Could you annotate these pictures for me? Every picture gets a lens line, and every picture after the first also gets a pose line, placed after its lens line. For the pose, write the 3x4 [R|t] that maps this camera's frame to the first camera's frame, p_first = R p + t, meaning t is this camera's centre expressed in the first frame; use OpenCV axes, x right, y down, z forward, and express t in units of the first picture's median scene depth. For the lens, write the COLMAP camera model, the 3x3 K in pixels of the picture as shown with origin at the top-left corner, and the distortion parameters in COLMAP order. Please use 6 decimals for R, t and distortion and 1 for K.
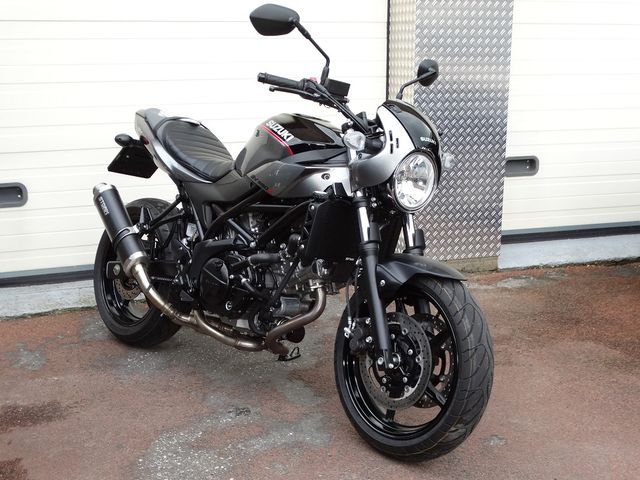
lens RADIAL K [[808.2, 0, 316.2], [0, 808.2, 242.5], [0, 0, 1]] dist [-0.149214, 0.000000]
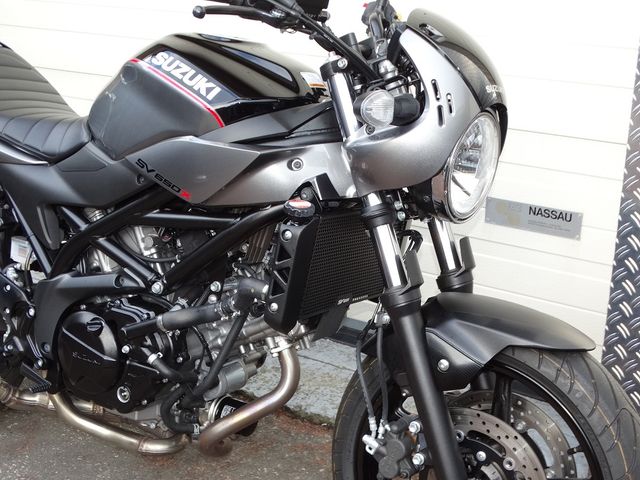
lens RADIAL K [[892.2, 0, 323.2], [0, 892.2, 242.0], [0, 0, 1]] dist [0.005874, 0.000000]
pose [[0.963850, -0.133819, 0.230403, -0.107181], [0.091870, 0.978612, 0.184059, -0.131416], [-0.250105, -0.156238, 0.955530, 0.404244]]
